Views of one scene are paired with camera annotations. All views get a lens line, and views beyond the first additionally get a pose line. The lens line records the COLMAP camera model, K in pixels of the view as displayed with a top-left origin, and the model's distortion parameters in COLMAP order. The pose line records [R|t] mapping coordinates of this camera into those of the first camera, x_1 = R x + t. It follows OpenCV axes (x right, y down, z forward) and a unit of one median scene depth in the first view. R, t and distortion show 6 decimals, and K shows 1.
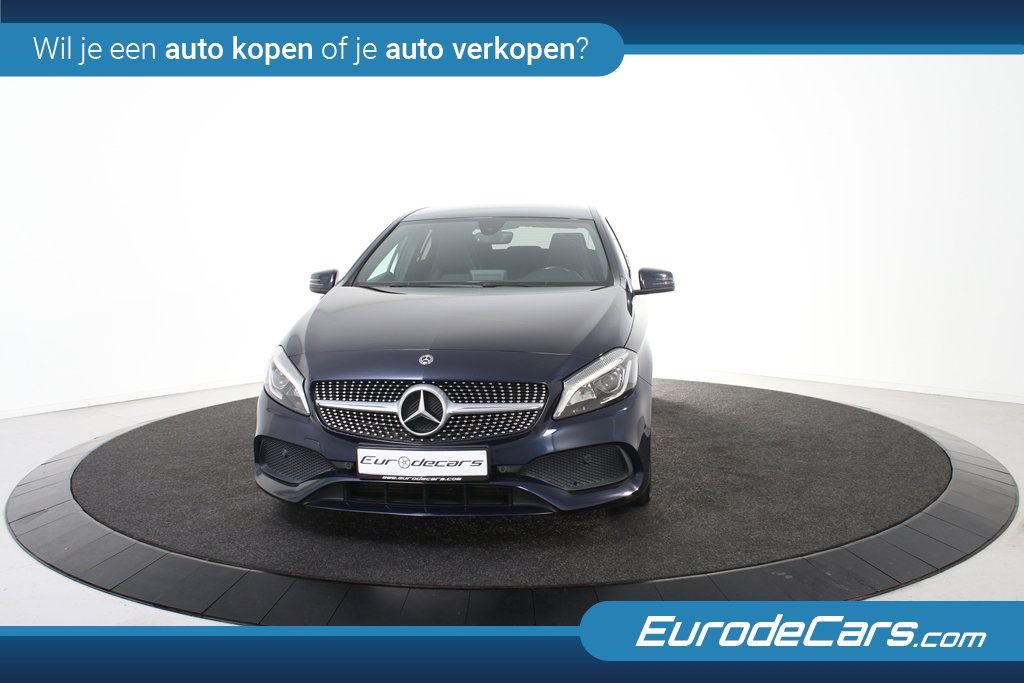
lens RADIAL K [[974.3, 0, 507.6], [0, 974.3, 337.7], [0, 0, 1]] dist [-0.134911, 0.000000]
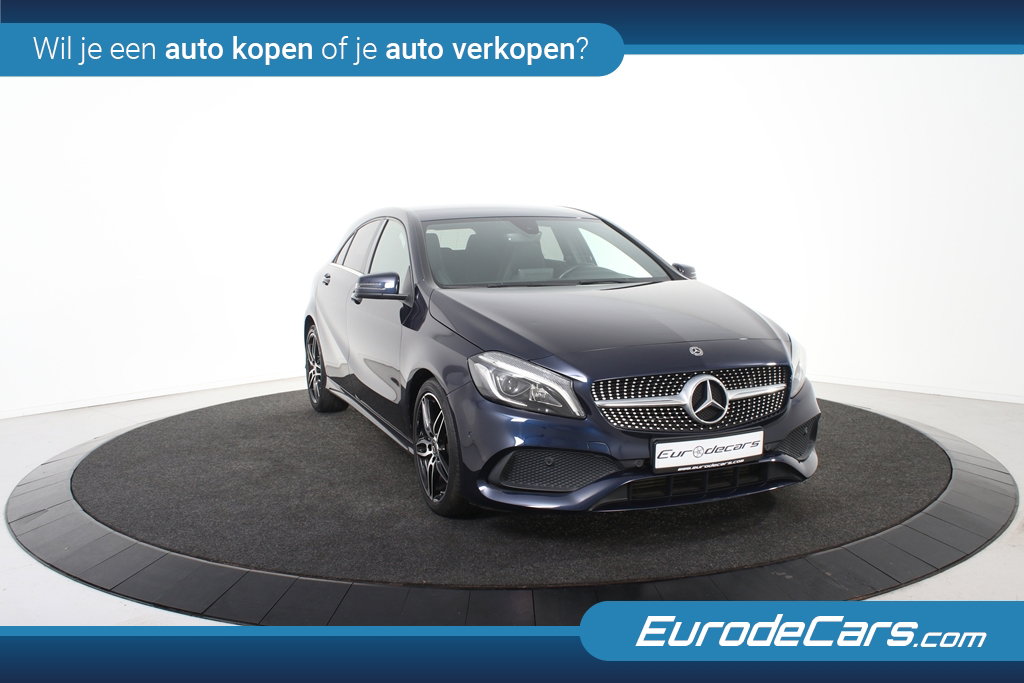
lens RADIAL K [[974.3, 0, 512.1], [0, 974.3, 334.7], [0, 0, 1]] dist [-0.134911, 0.000000]
pose [[0.954072, -0.086225, 0.286899, -0.573622], [0.088185, 0.996085, 0.006107, -0.018067], [-0.286303, 0.019474, 0.957941, 0.075298]]
